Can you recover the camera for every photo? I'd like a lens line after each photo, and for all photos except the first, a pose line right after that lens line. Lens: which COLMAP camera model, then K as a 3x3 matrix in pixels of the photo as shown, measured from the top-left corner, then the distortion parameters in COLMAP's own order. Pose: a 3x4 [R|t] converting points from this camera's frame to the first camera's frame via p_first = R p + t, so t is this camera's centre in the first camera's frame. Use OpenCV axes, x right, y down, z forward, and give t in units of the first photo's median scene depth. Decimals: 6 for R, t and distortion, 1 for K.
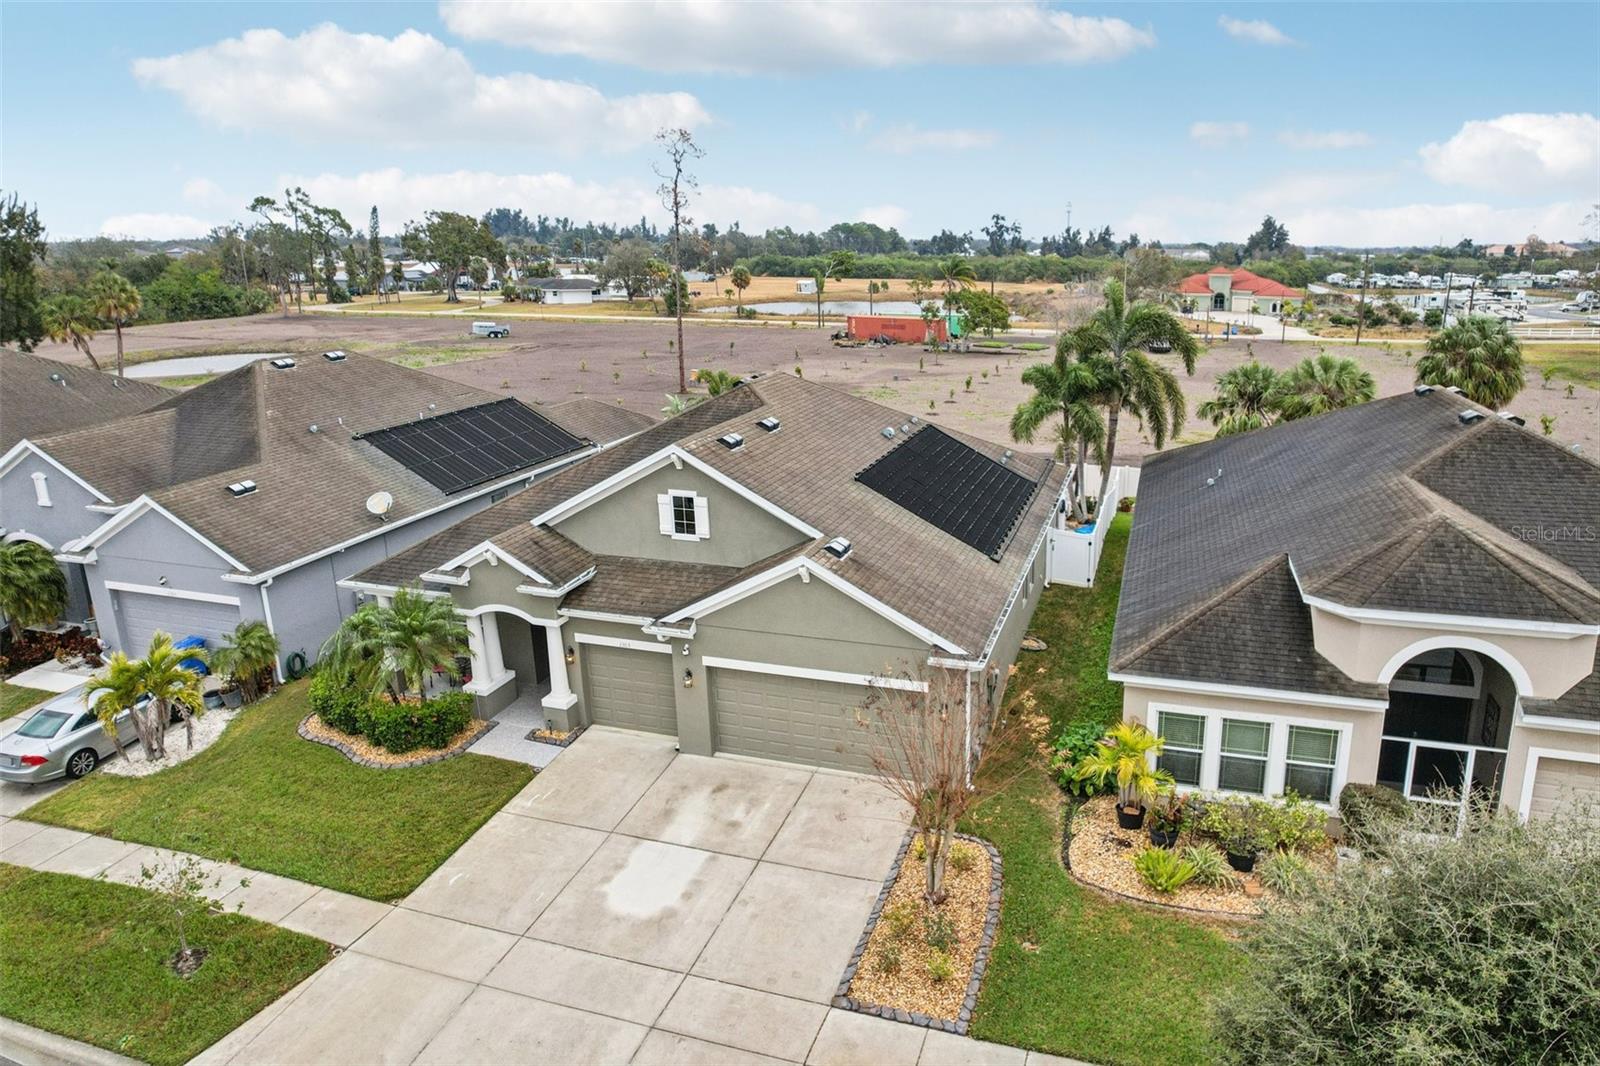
lens RADIAL K [[1045.9, 0, 827.1], [0, 1045.9, 512.9], [0, 0, 1]] dist [-0.054460, 0.002419]
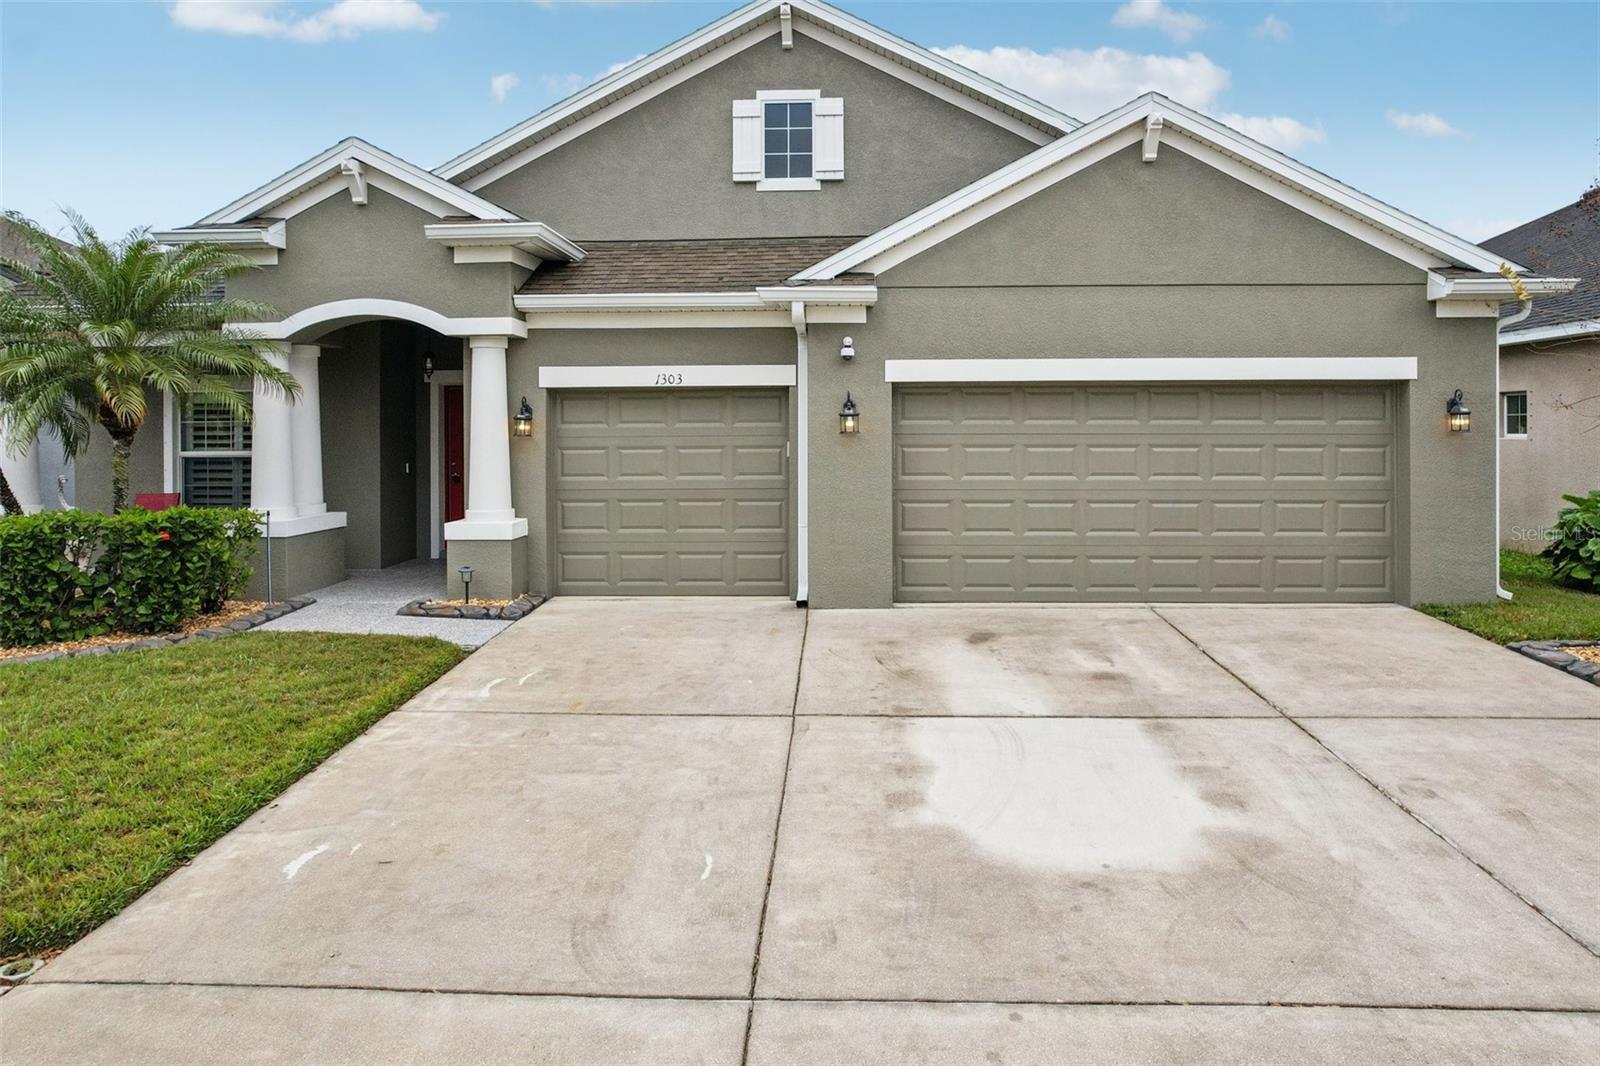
lens RADIAL K [[1020.7, 0, 798.0], [0, 1020.7, 451.4], [0, 0, 1]] dist [-0.004454, 0.000623]
pose [[0.958796, 0.031756, 0.282316, -0.257814], [0.041646, 0.967288, -0.250241, 0.263029], [-0.281028, 0.251687, 0.926109, 0.577142]]
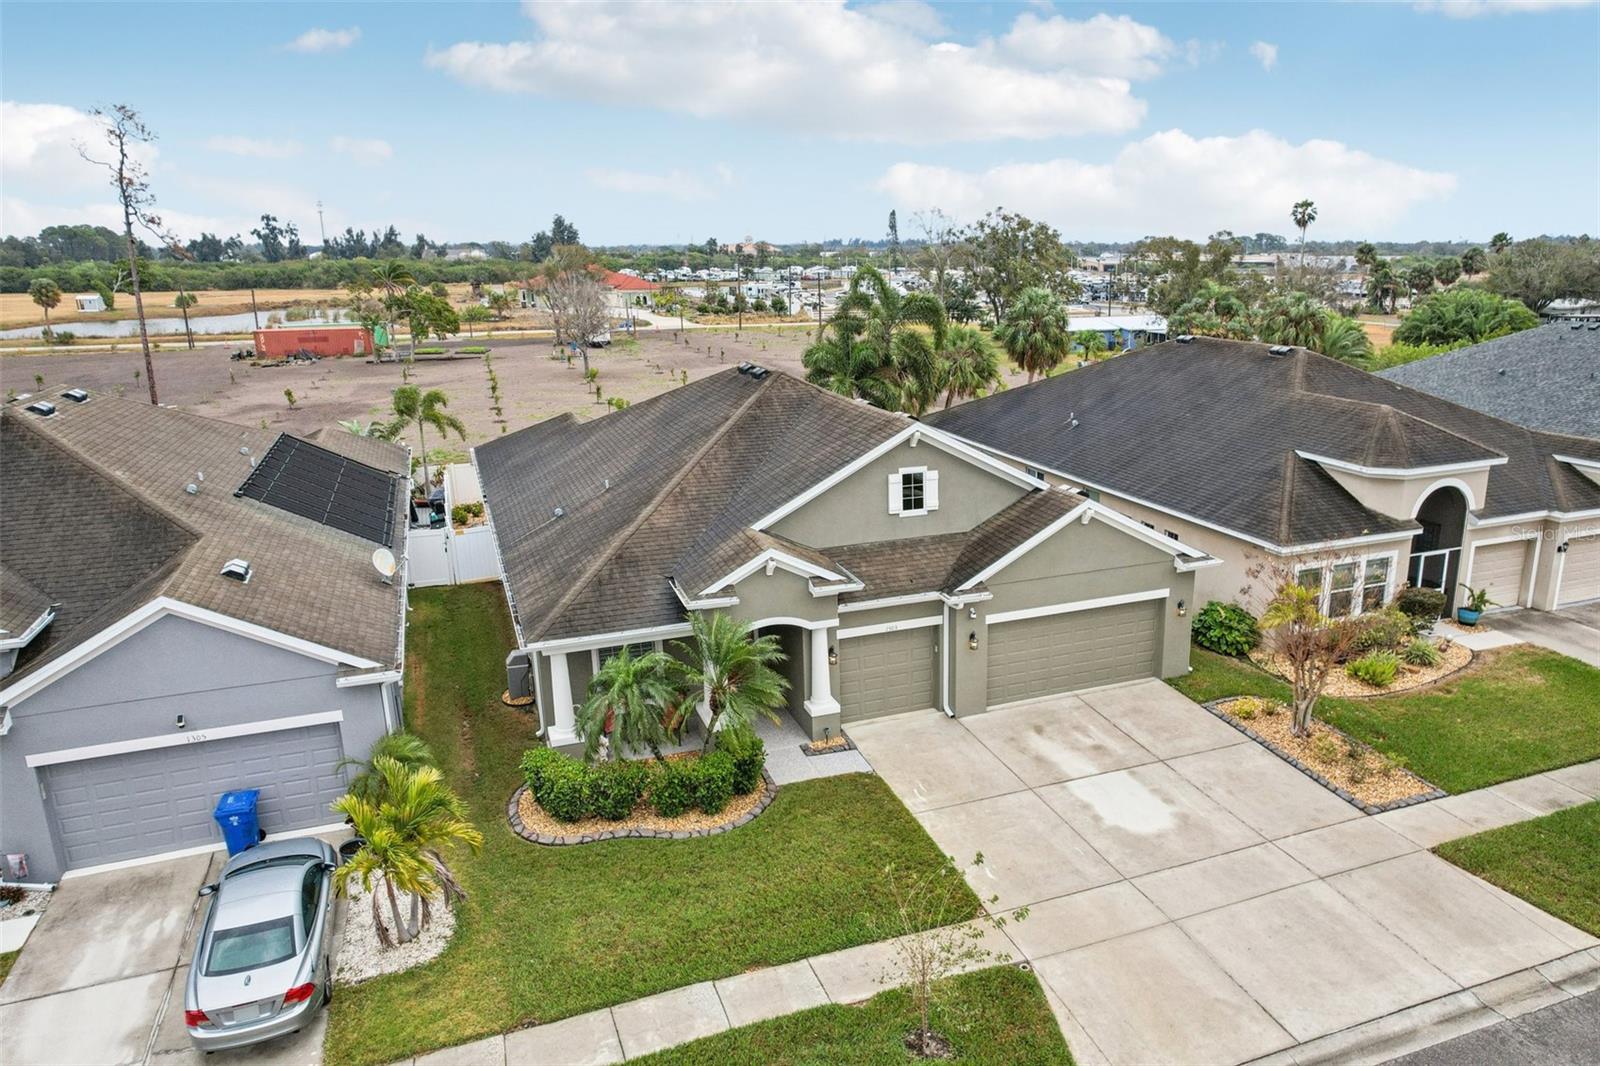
lens RADIAL K [[1077.7, 0, 761.7], [0, 1077.7, 532.5], [0, 0, 1]] dist [-0.028629, 0.000007]
pose [[0.790143, -0.162824, 0.590899, -0.862426], [0.159832, 0.985450, 0.057818, -0.041513], [-0.591715, 0.048760, 0.804671, 0.241800]]
